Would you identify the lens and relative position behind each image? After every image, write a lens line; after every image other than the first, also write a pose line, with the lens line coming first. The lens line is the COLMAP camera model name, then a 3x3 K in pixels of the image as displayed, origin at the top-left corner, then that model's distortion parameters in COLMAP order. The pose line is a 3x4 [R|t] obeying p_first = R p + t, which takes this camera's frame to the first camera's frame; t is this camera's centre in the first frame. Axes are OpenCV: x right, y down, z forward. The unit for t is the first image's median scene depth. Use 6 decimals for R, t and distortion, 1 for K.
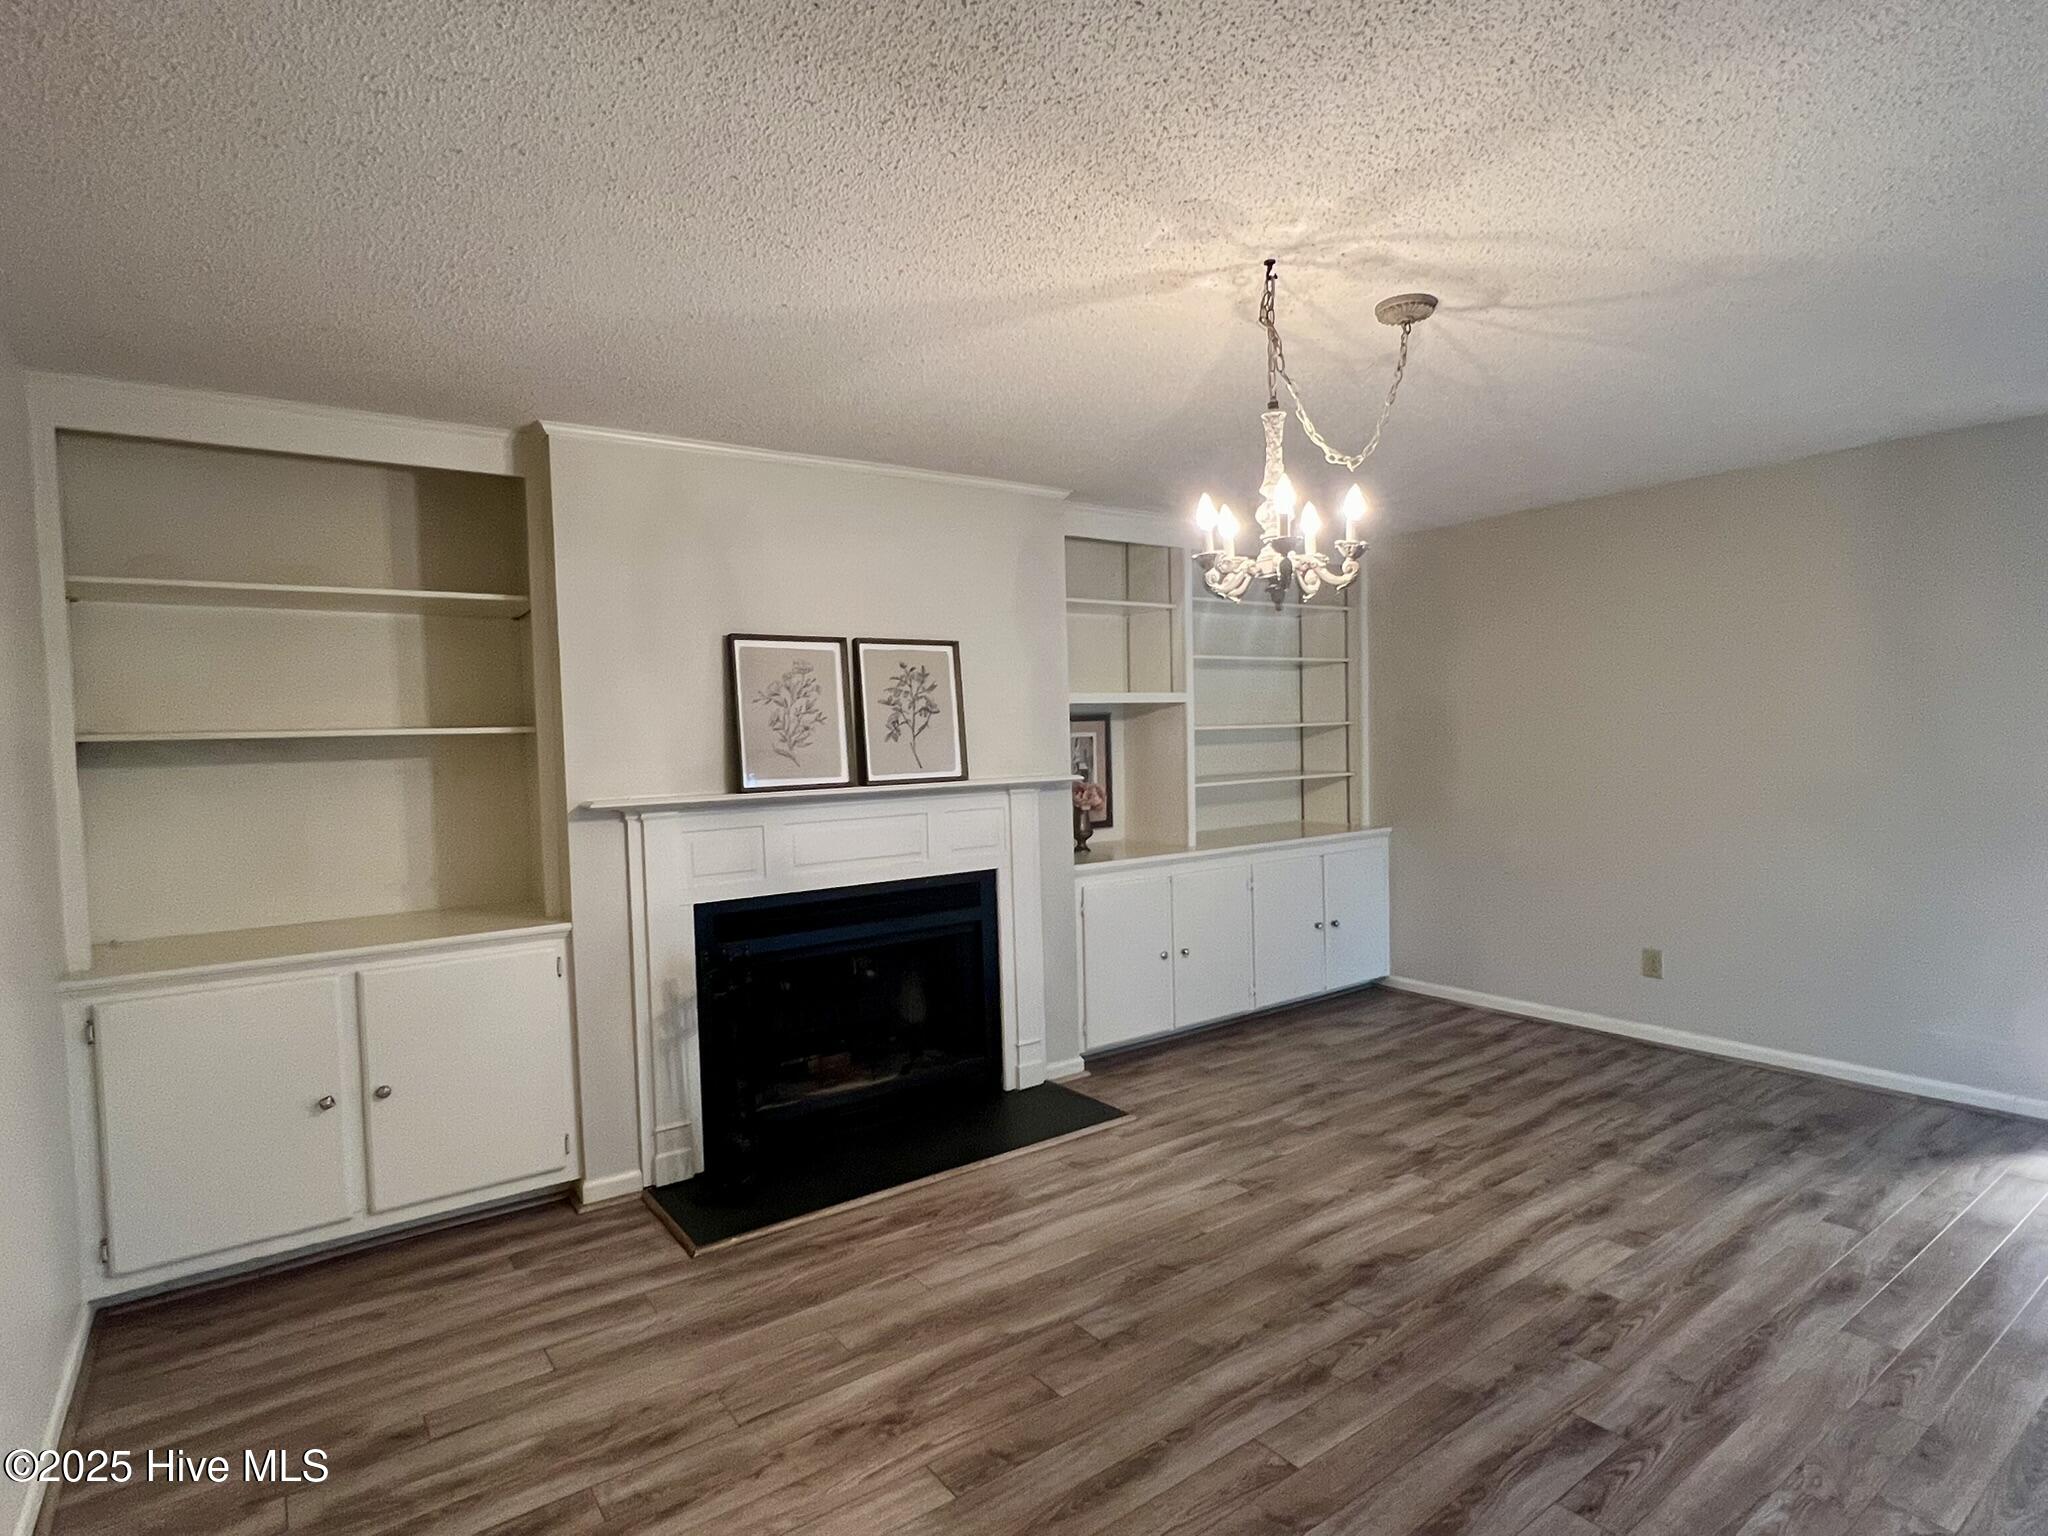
lens RADIAL K [[1075.4, 0, 1026.4], [0, 1075.4, 773.7], [0, 0, 1]] dist [-0.002150, 0.000595]
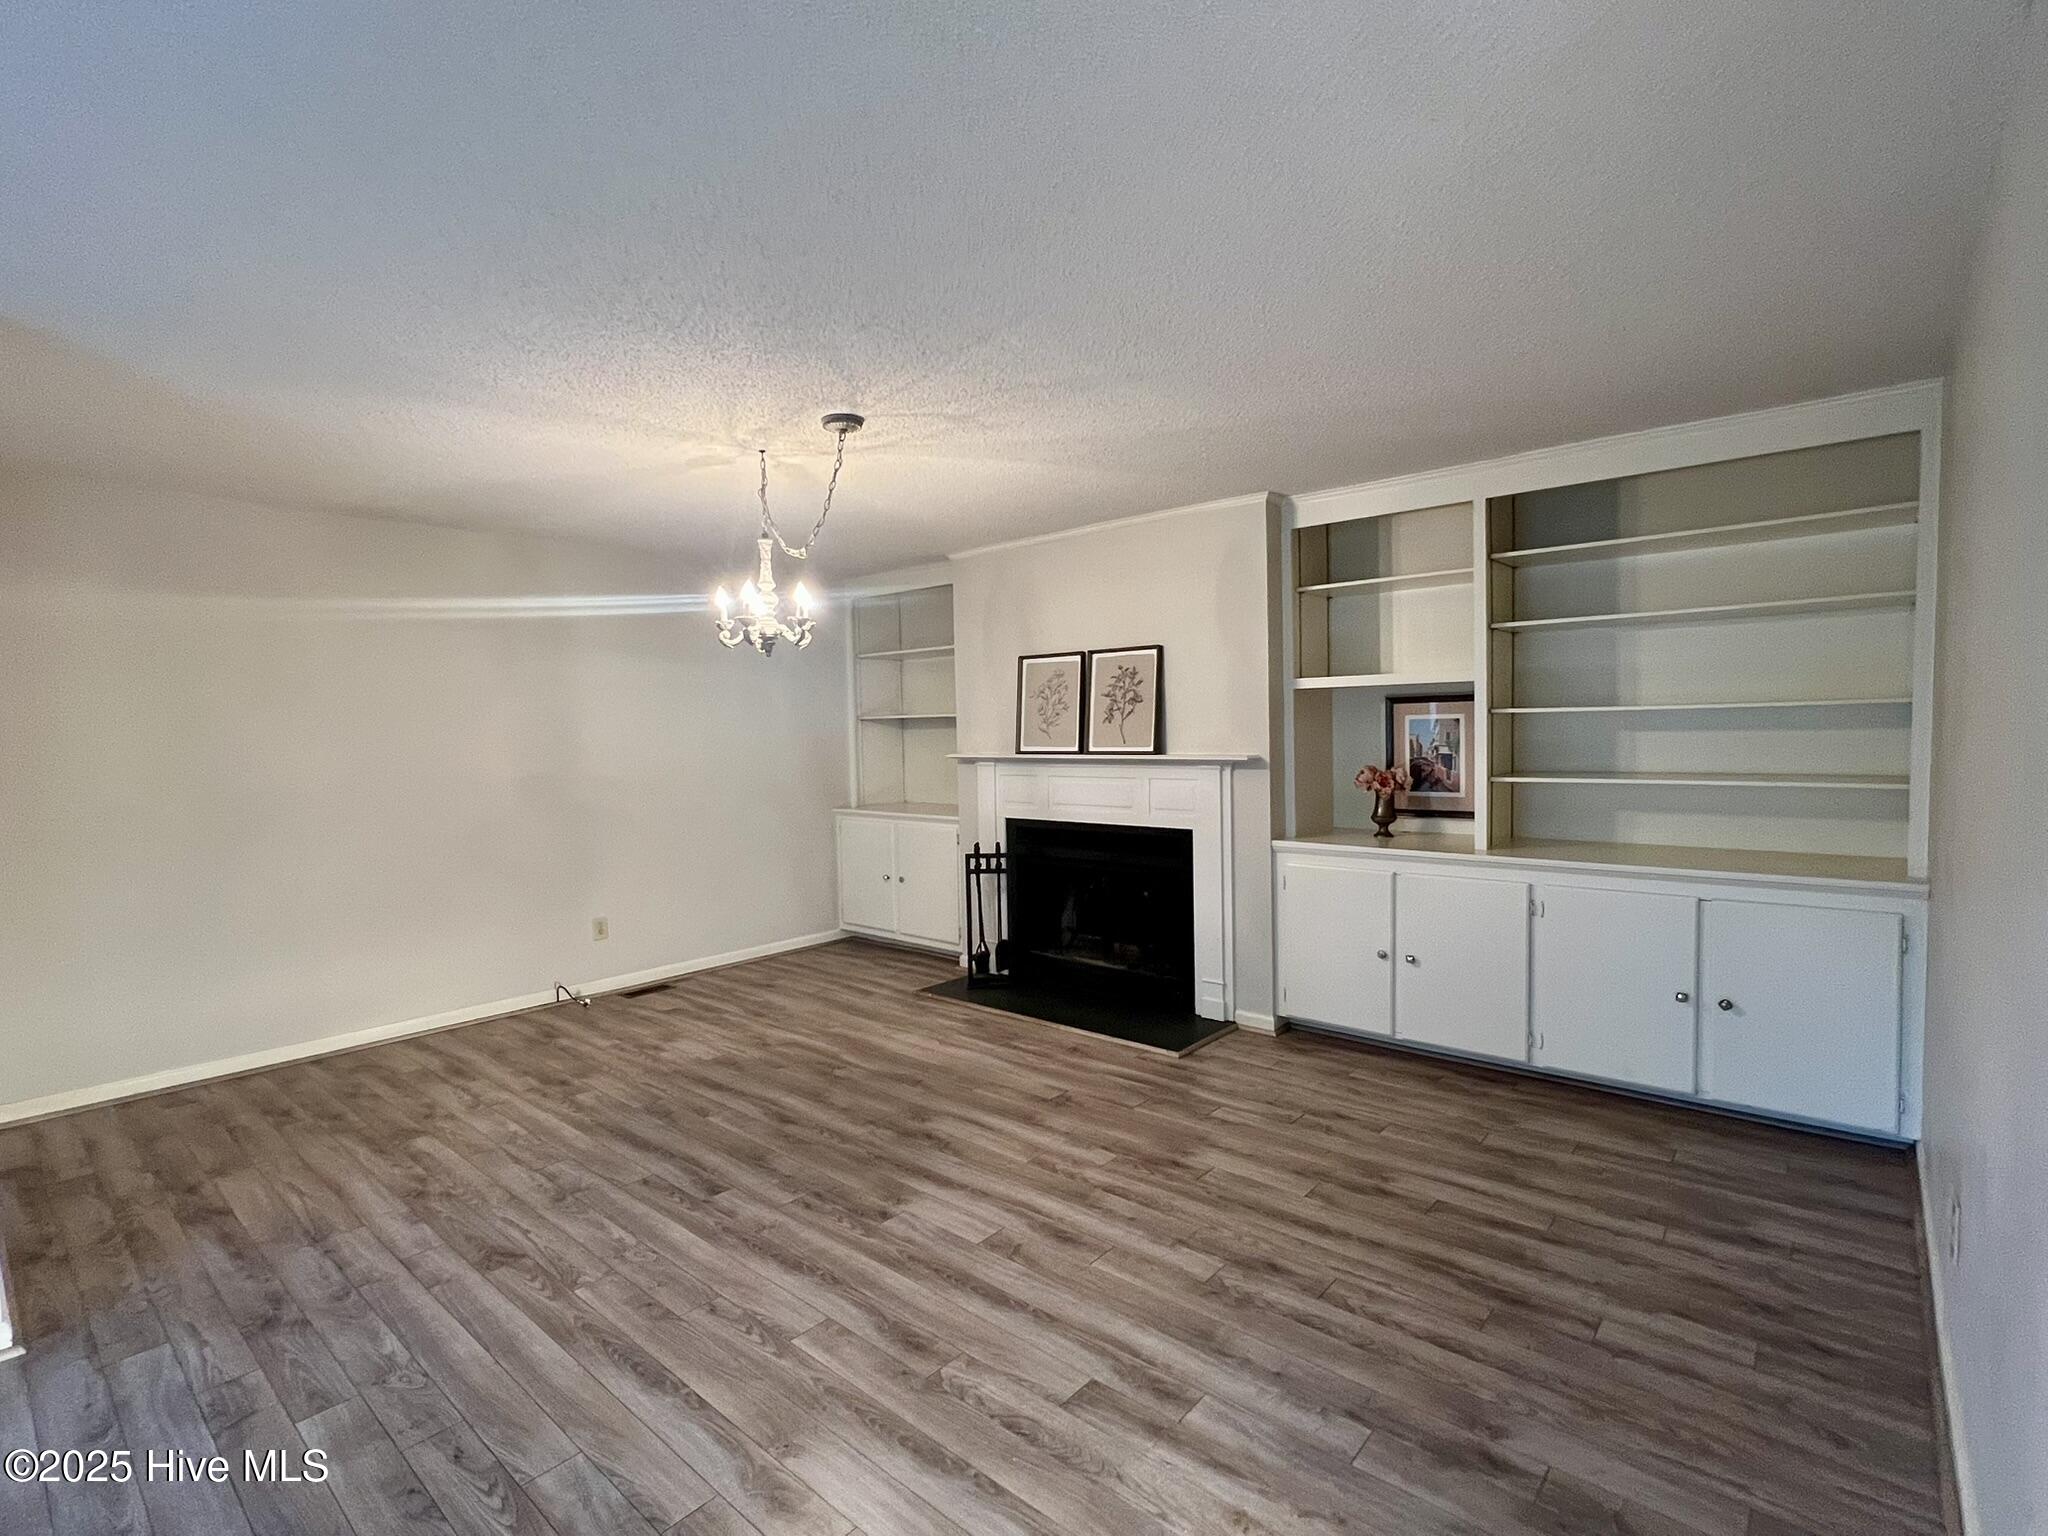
lens RADIAL K [[964.3, 0, 1023.4], [0, 964.3, 770.1], [0, 0, 1]] dist [-0.000801, -0.000278]
pose [[0.227999, 0.068054, -0.971280, 1.166284], [-0.023529, 0.997648, 0.064379, -0.052113], [0.973377, 0.008175, 0.229064, 0.673773]]
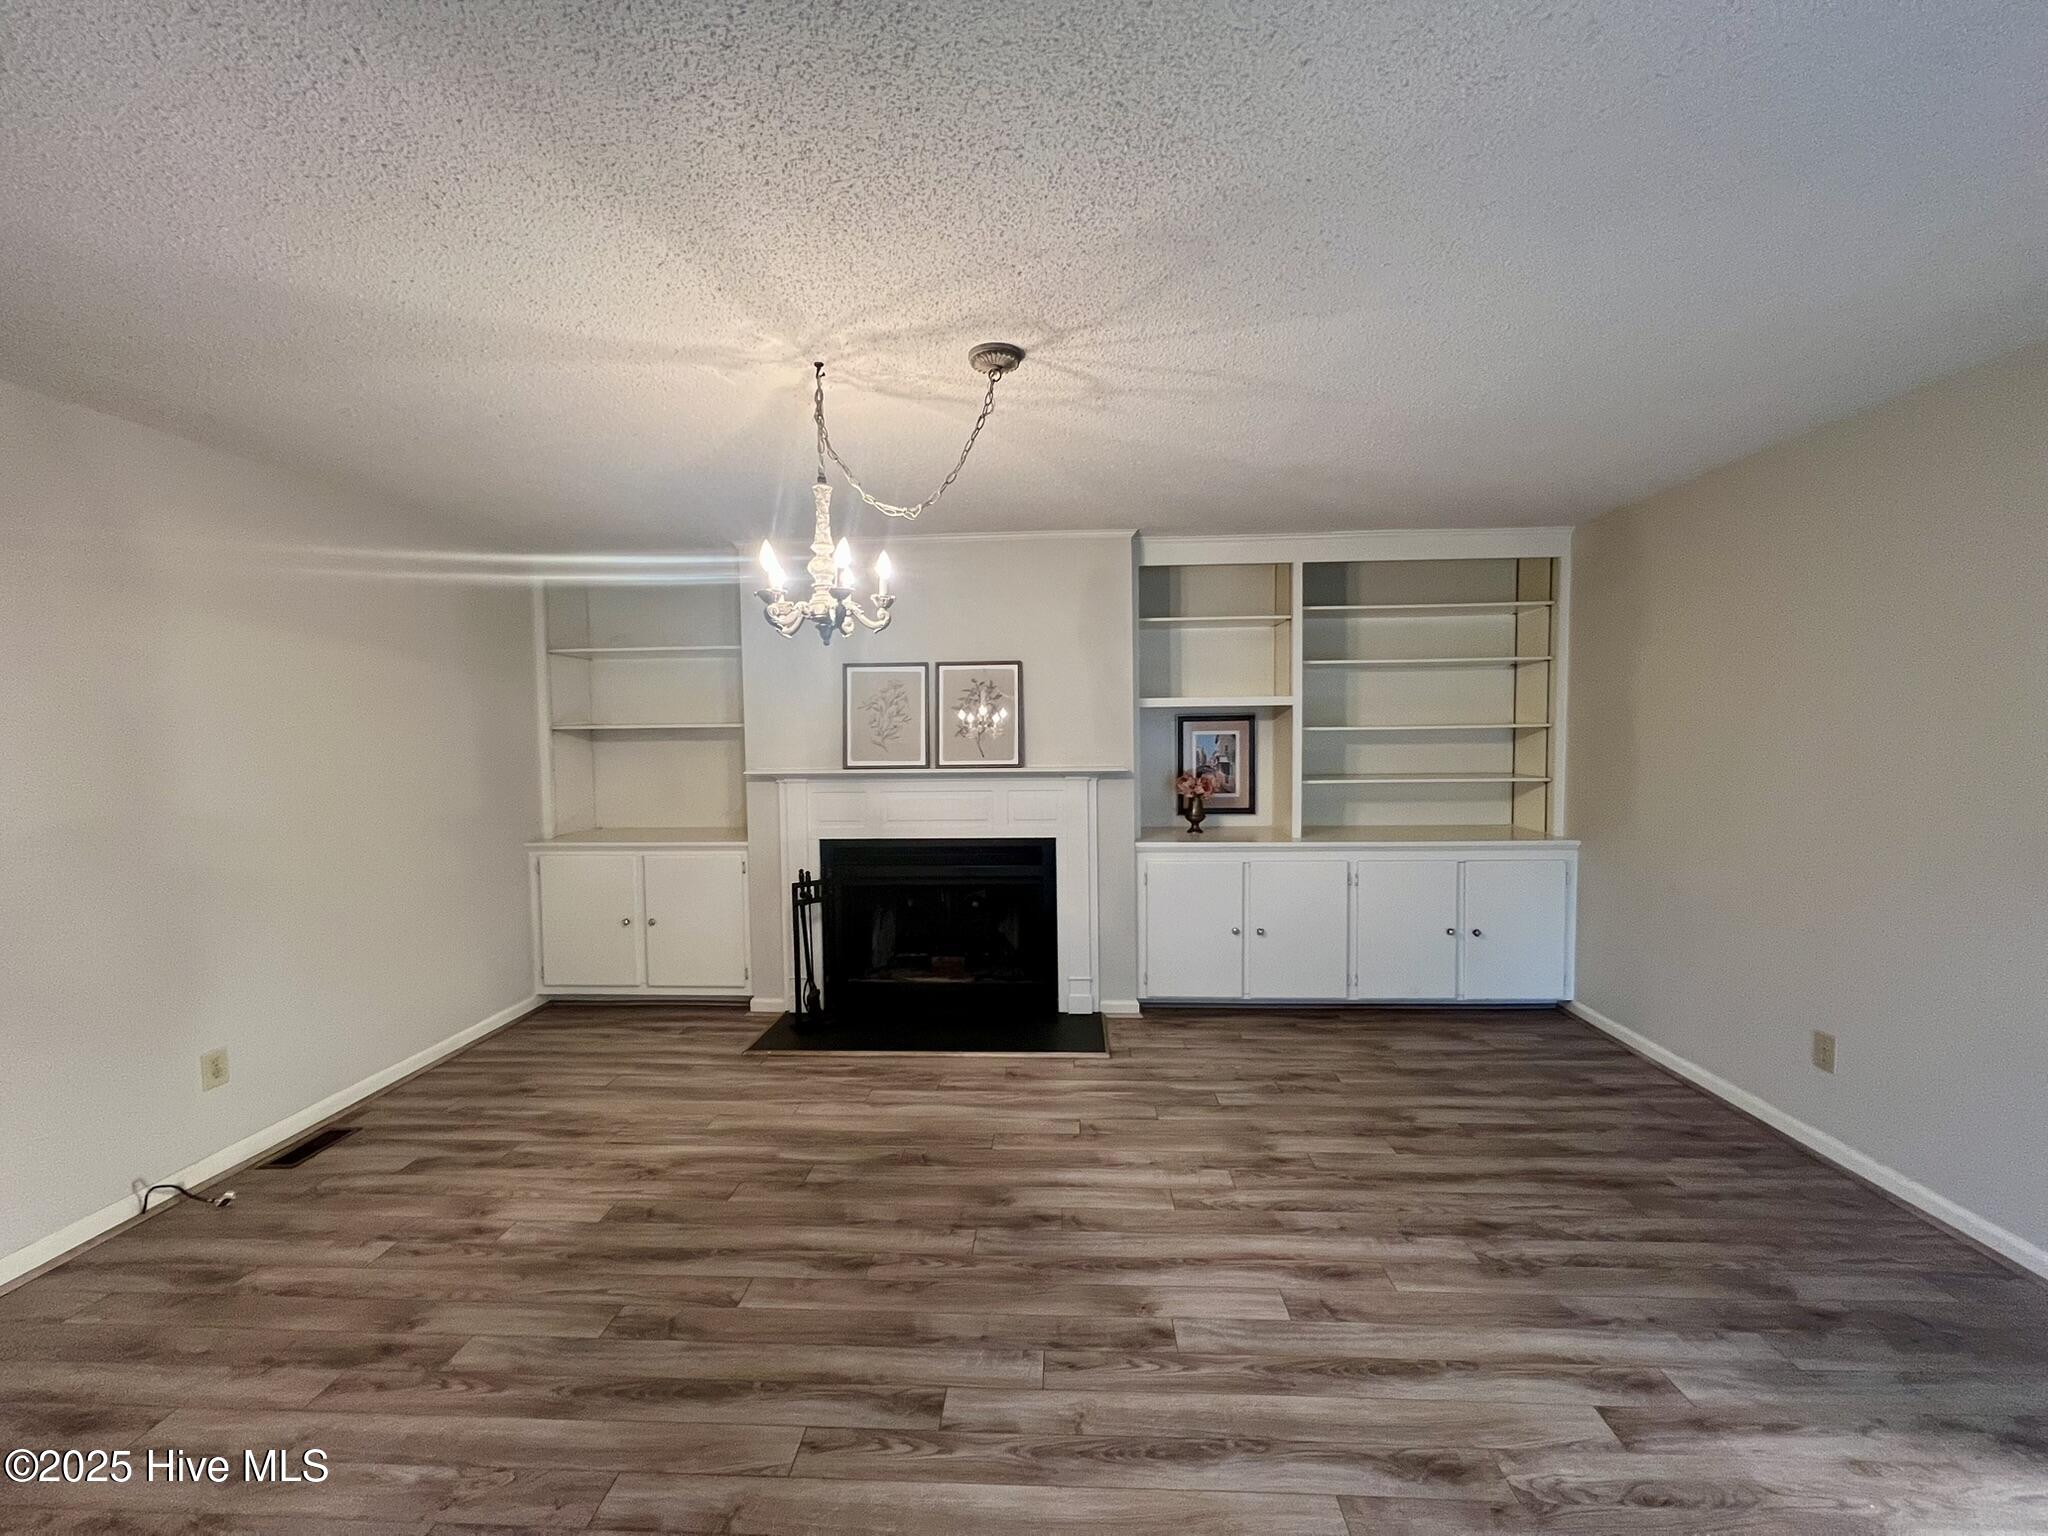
lens RADIAL K [[821.1, 0, 1024.9], [0, 821.1, 766.4], [0, 0, 1]] dist [-0.001235, 0.000158]
pose [[0.779345, 0.046752, -0.624849, 0.654483], [-0.033758, 0.998897, 0.032634, -0.031919], [0.625685, -0.004340, 0.780063, 0.259142]]
